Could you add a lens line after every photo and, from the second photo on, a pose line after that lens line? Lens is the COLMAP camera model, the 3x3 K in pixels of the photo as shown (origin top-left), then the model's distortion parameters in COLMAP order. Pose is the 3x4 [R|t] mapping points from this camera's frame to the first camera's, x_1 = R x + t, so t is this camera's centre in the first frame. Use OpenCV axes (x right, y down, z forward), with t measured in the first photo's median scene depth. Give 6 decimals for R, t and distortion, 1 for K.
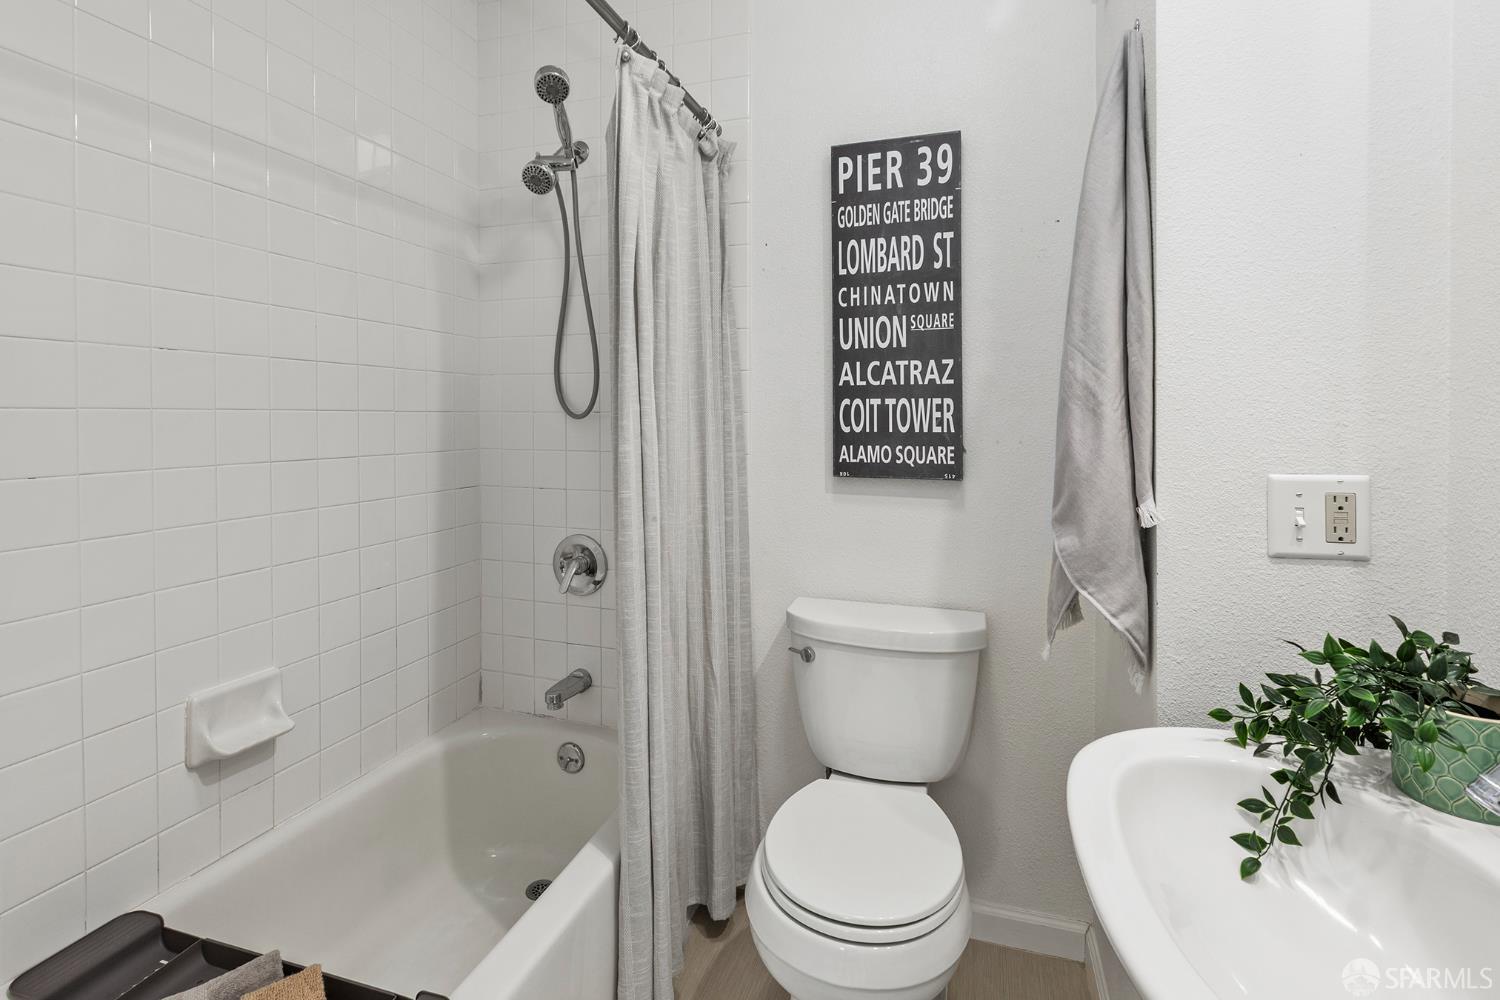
lens RADIAL K [[683.2, 0, 753.6], [0, 683.2, 477.1], [0, 0, 1]] dist [0.001353, -0.000007]
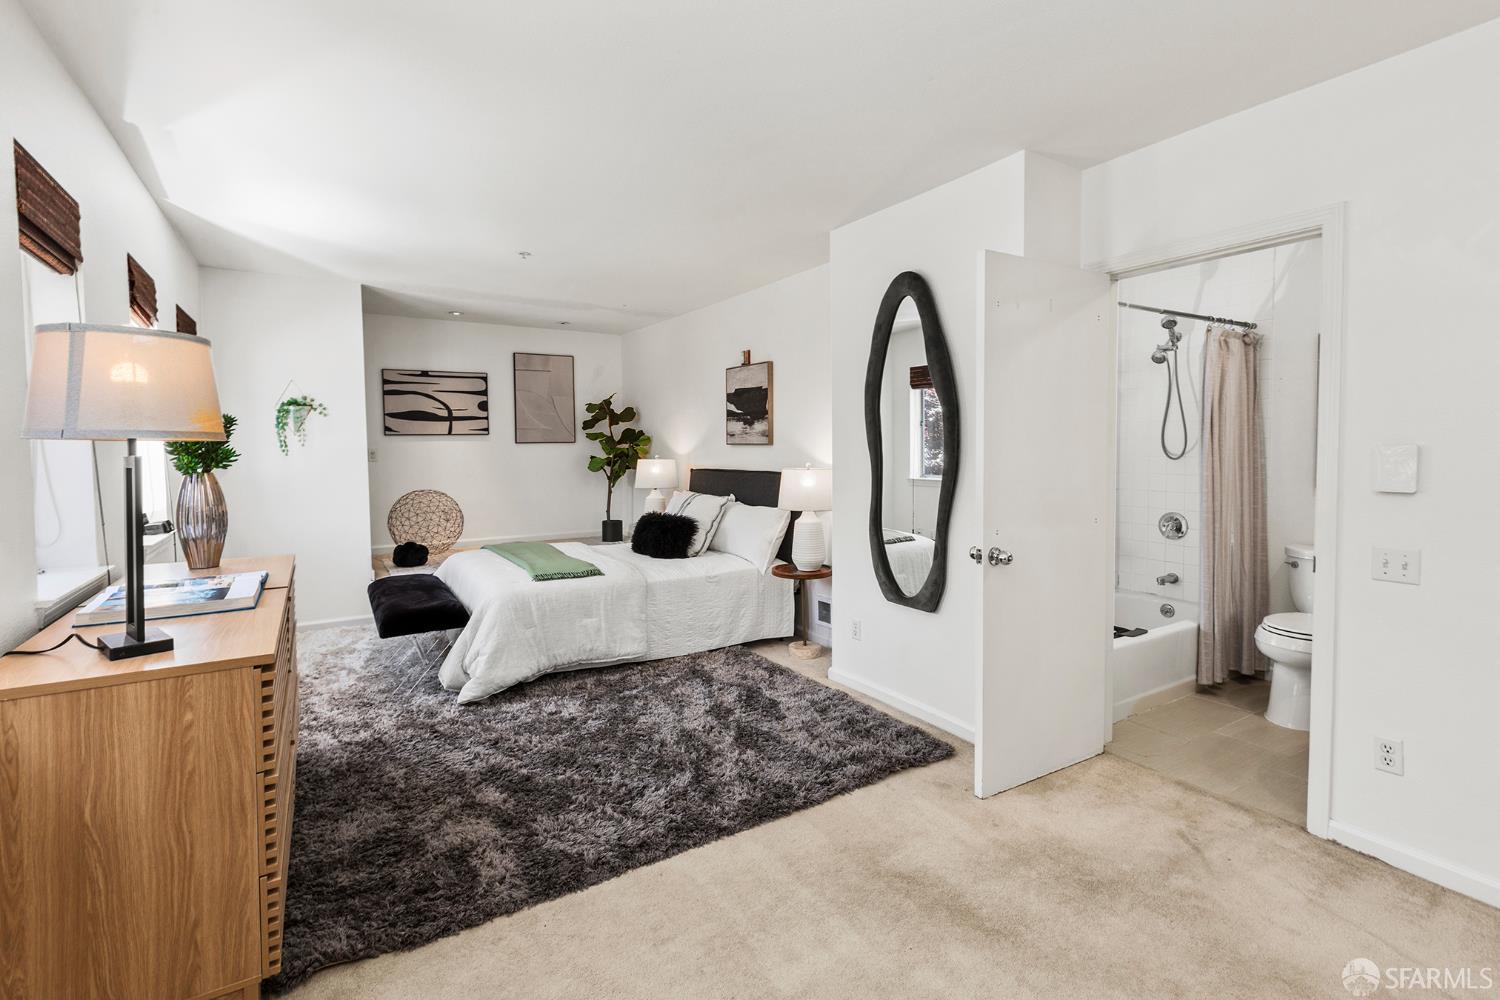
lens RADIAL K [[683.2, 0, 753.6], [0, 683.2, 477.1], [0, 0, 1]] dist [0.001353, -0.000007]
pose [[0.761707, 0.017285, -0.647691, 0.157906], [-0.039293, 0.999037, -0.019548, 0.073141], [0.646729, 0.040339, 0.761653, -1.734258]]
